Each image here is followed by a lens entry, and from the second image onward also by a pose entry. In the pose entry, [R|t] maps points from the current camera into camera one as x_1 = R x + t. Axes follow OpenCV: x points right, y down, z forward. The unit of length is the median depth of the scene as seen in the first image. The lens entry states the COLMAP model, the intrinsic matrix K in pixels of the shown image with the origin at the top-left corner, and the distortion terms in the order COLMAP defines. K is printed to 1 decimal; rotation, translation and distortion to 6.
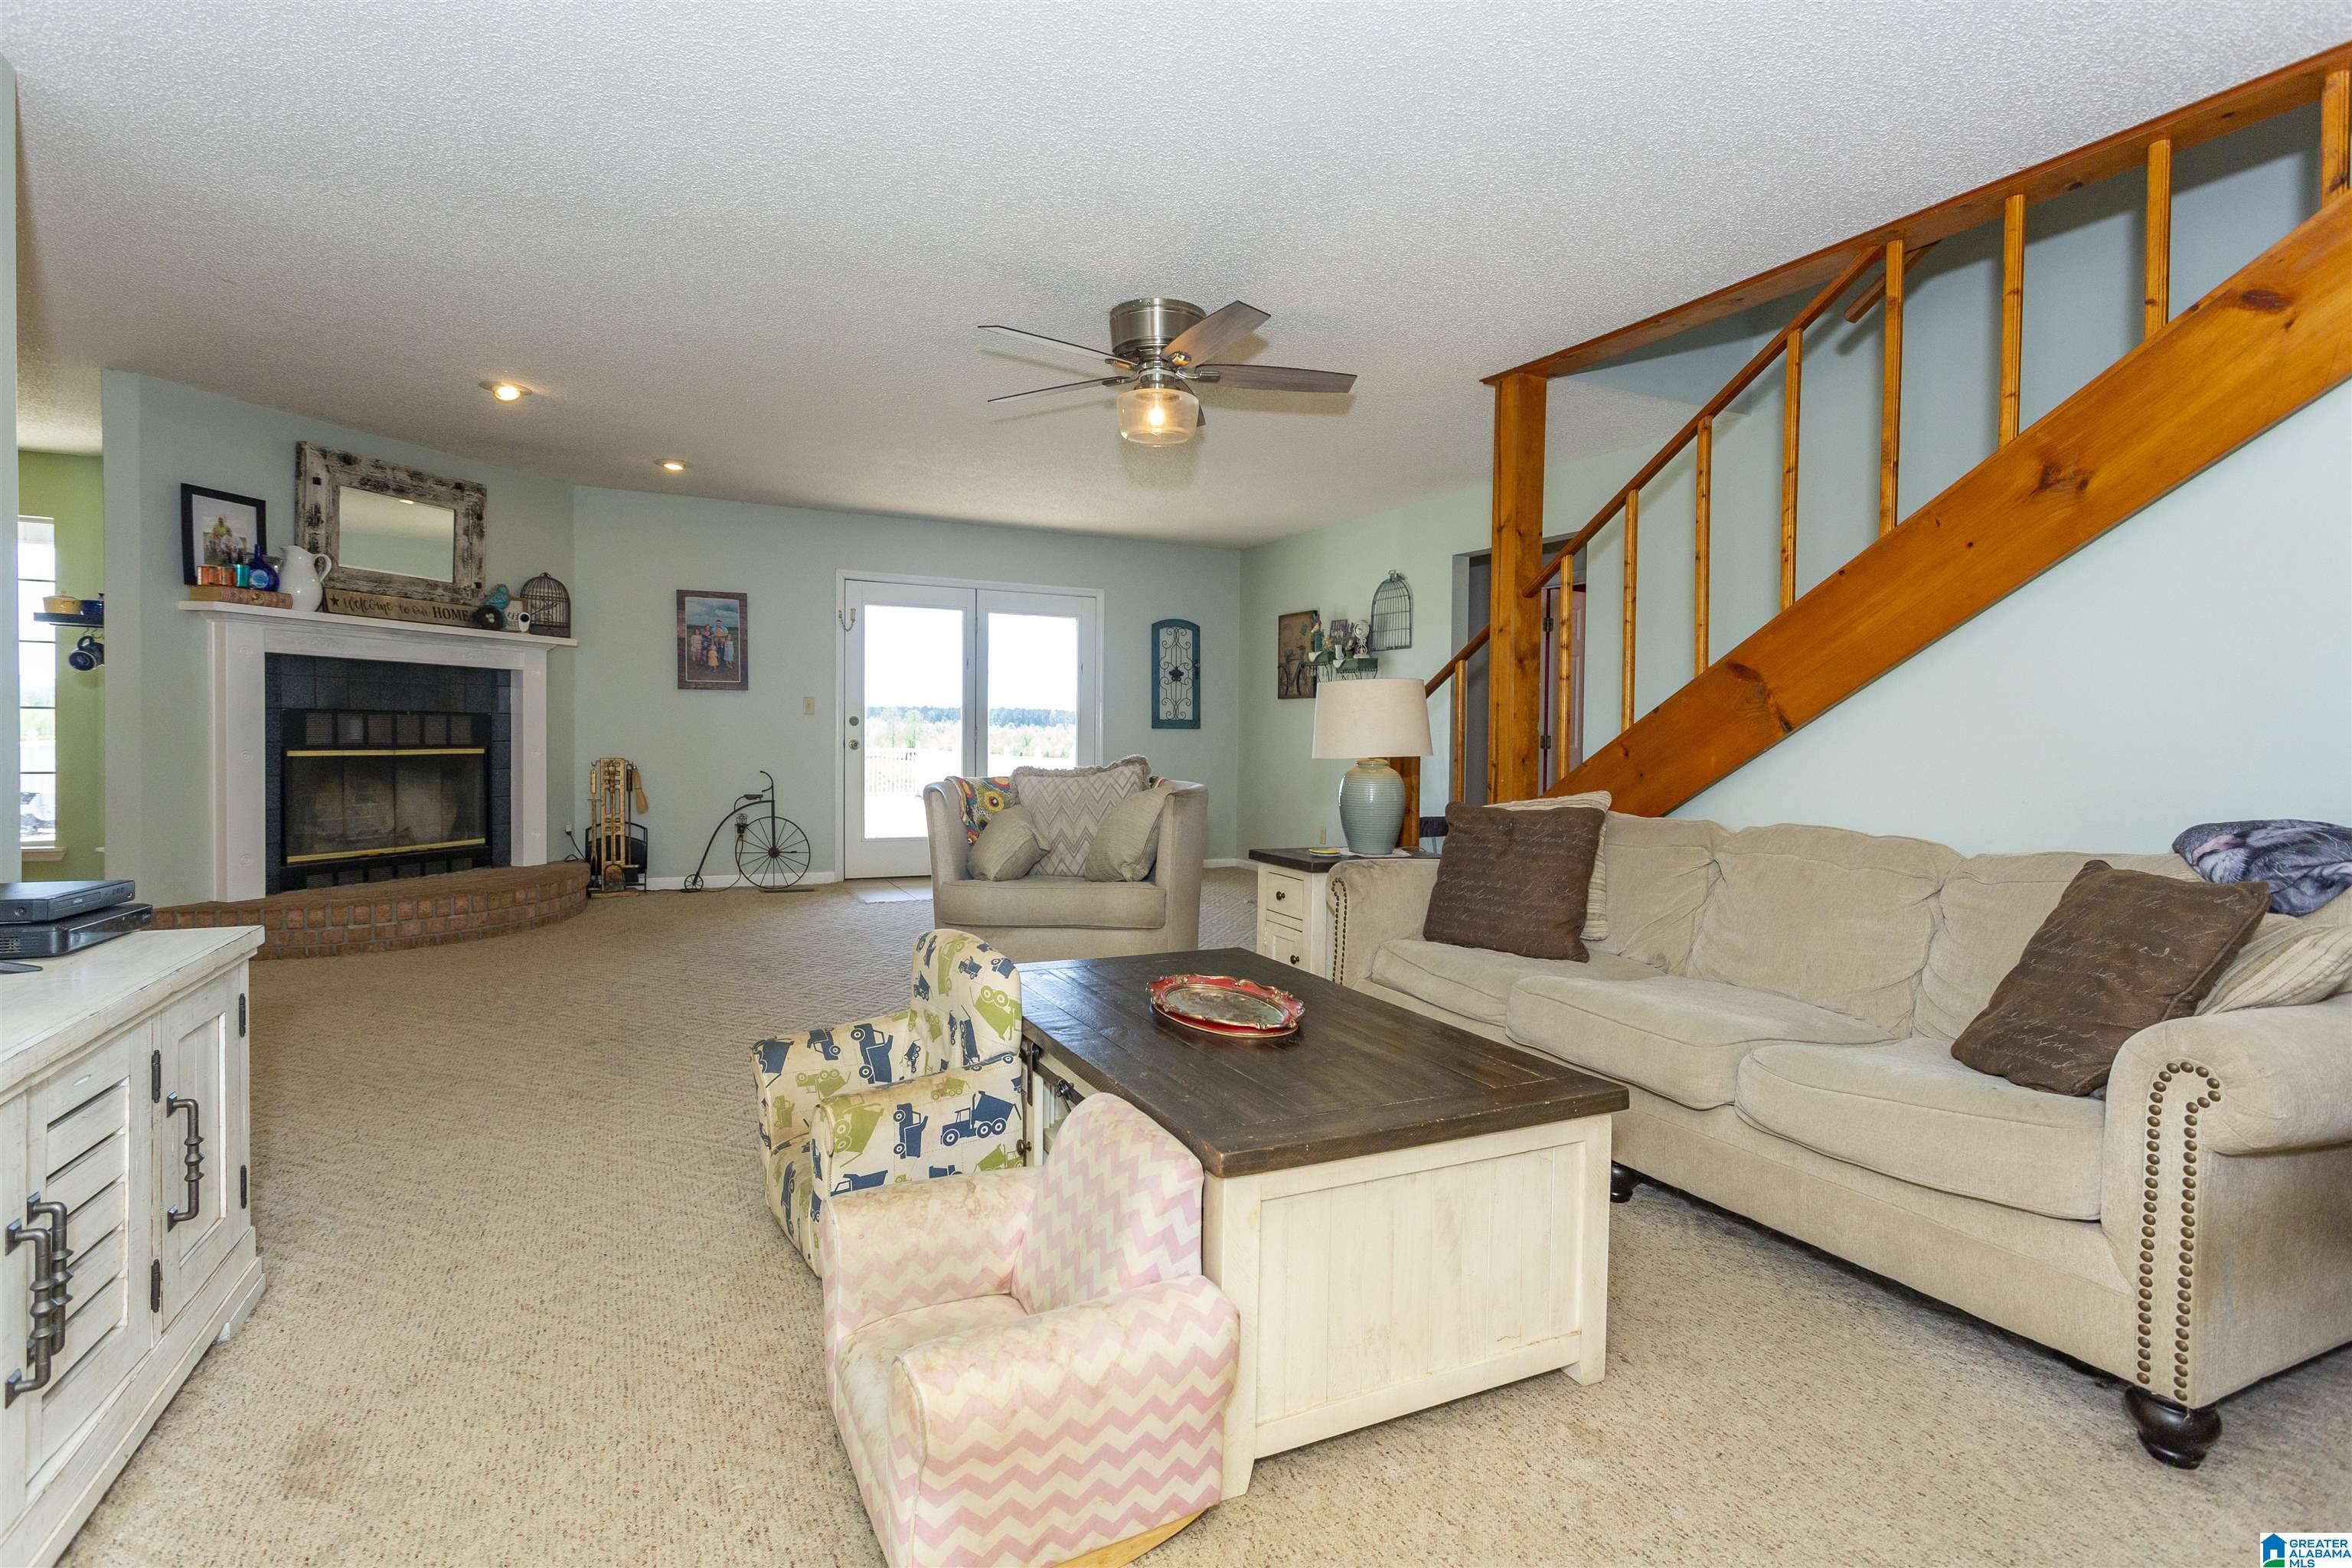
lens RADIAL K [[1118.3, 0, 1175.2], [0, 1118.3, 762.1], [0, 0, 1]] dist [0.022595, 0.000420]
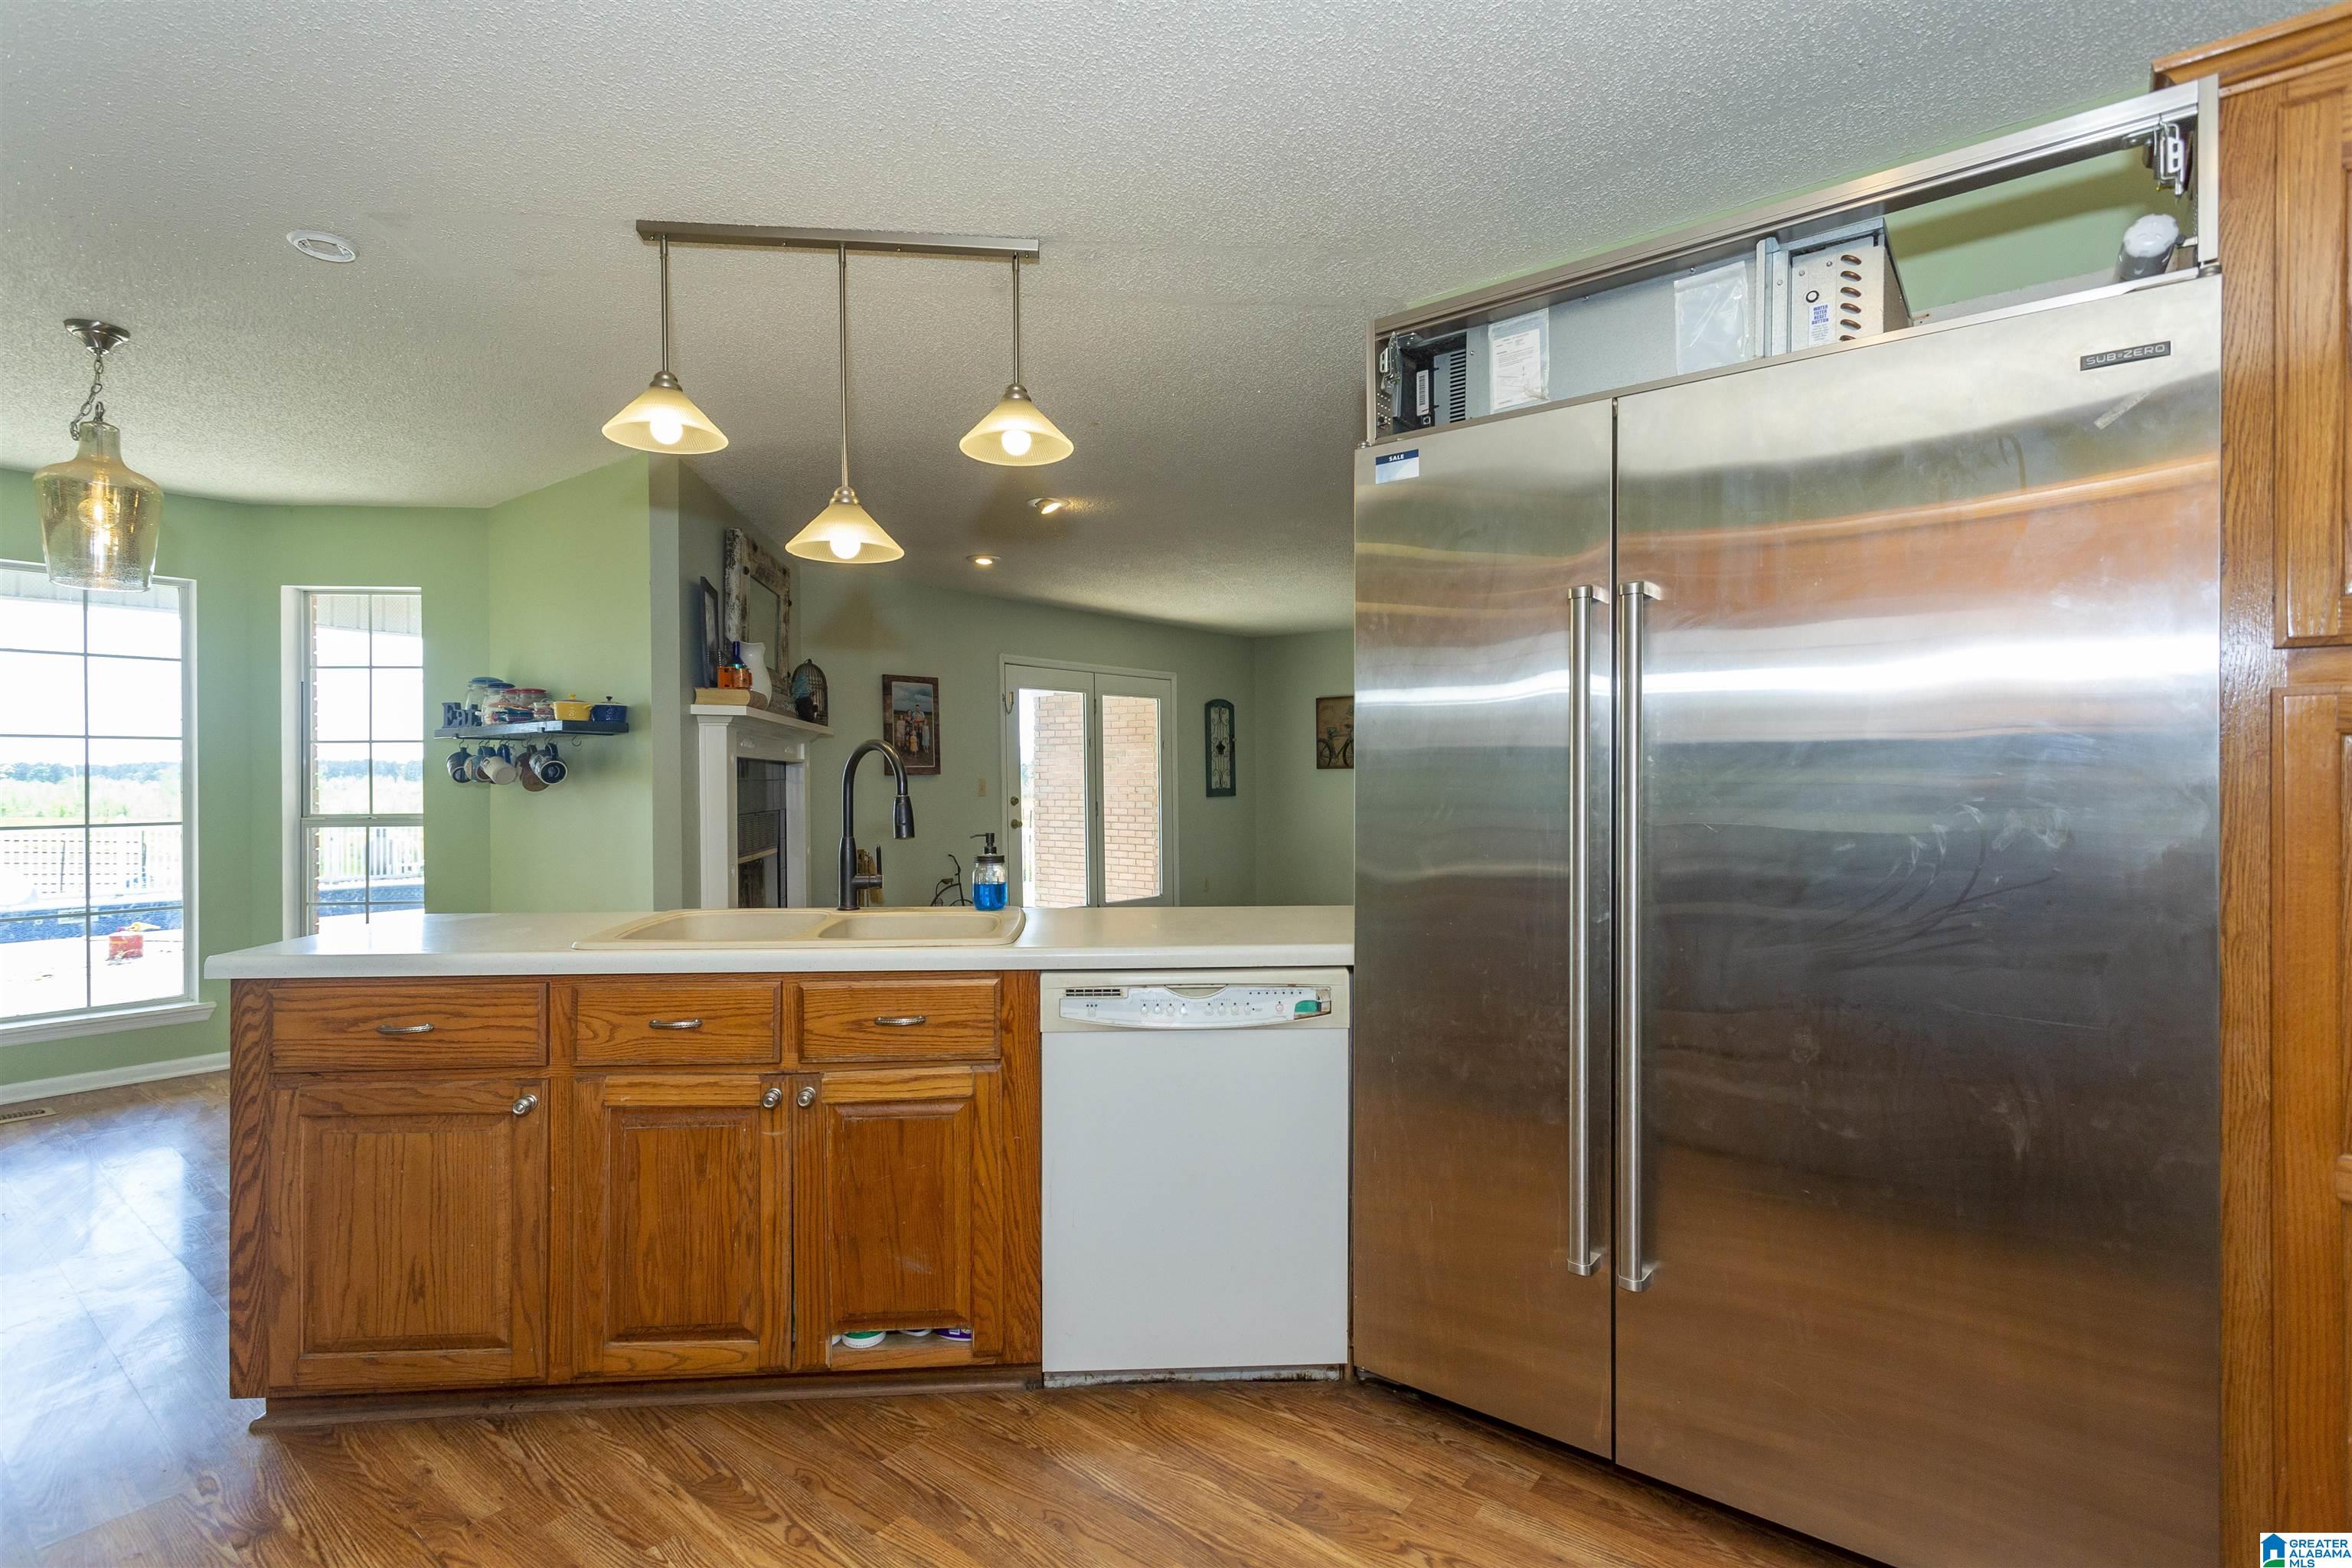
lens RADIAL K [[1110.2, 0, 1179.4], [0, 1110.2, 777.2], [0, 0, 1]] dist [-0.000693, 0.004746]
pose [[0.895559, -0.024210, 0.444283, -0.710875], [0.035823, 0.999200, -0.017761, -0.041723], [-0.443498, 0.031822, 0.895710, 0.027750]]
